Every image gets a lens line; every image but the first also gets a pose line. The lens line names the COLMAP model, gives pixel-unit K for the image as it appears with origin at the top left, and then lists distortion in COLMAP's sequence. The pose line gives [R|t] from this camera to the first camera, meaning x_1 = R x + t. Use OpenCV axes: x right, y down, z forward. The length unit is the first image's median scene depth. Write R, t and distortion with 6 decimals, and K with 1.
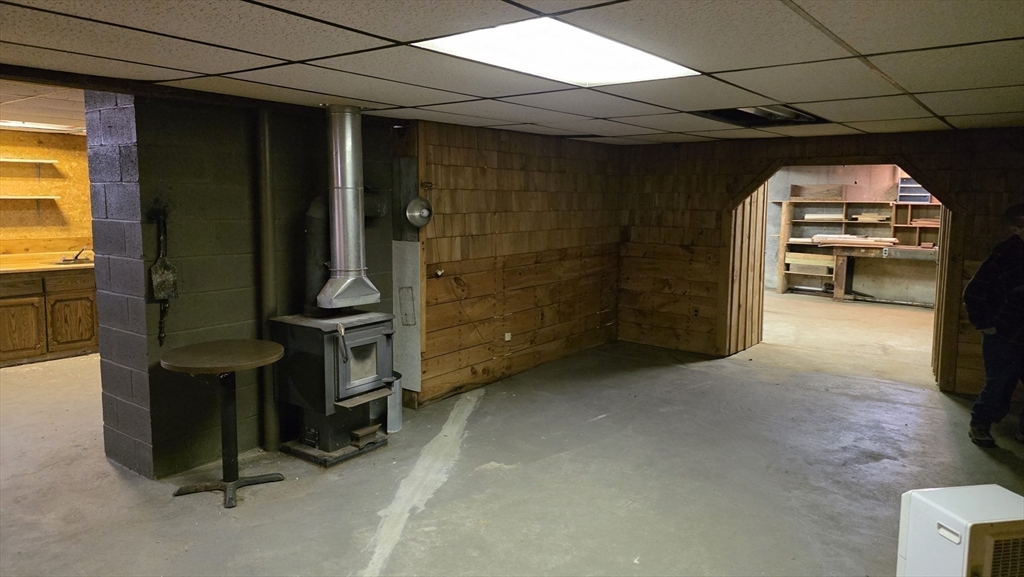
lens RADIAL K [[686.4, 0, 511.9], [0, 686.4, 280.3], [0, 0, 1]] dist [0.070558, -0.074660]
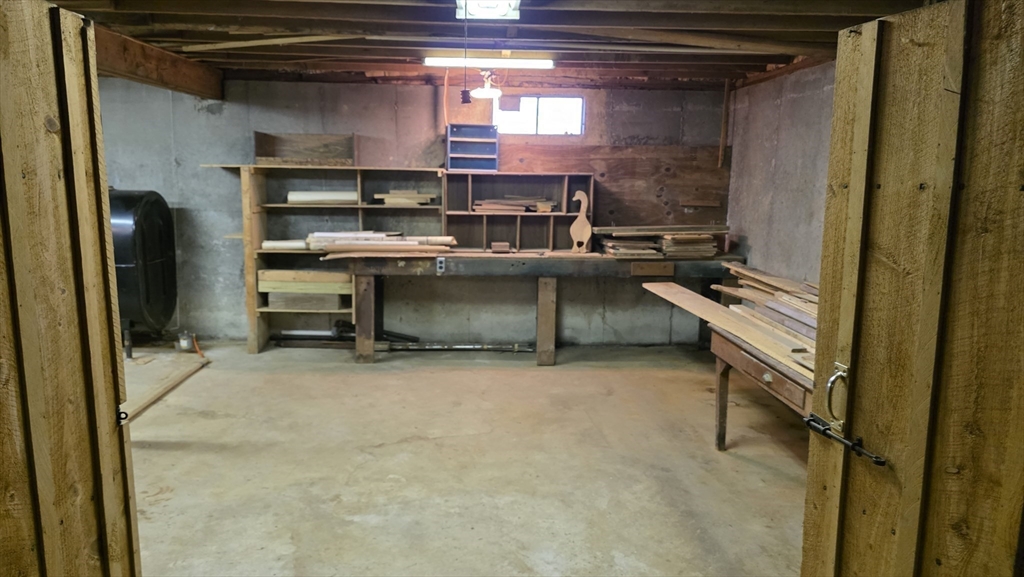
lens RADIAL K [[686.4, 0, 509.2], [0, 686.4, 281.3], [0, 0, 1]] dist [0.070558, -0.074660]
pose [[0.761630, -0.104066, 0.639601, 0.226659], [0.069521, 0.994446, 0.079016, -0.062120], [-0.644272, -0.015715, 0.764635, 0.533998]]
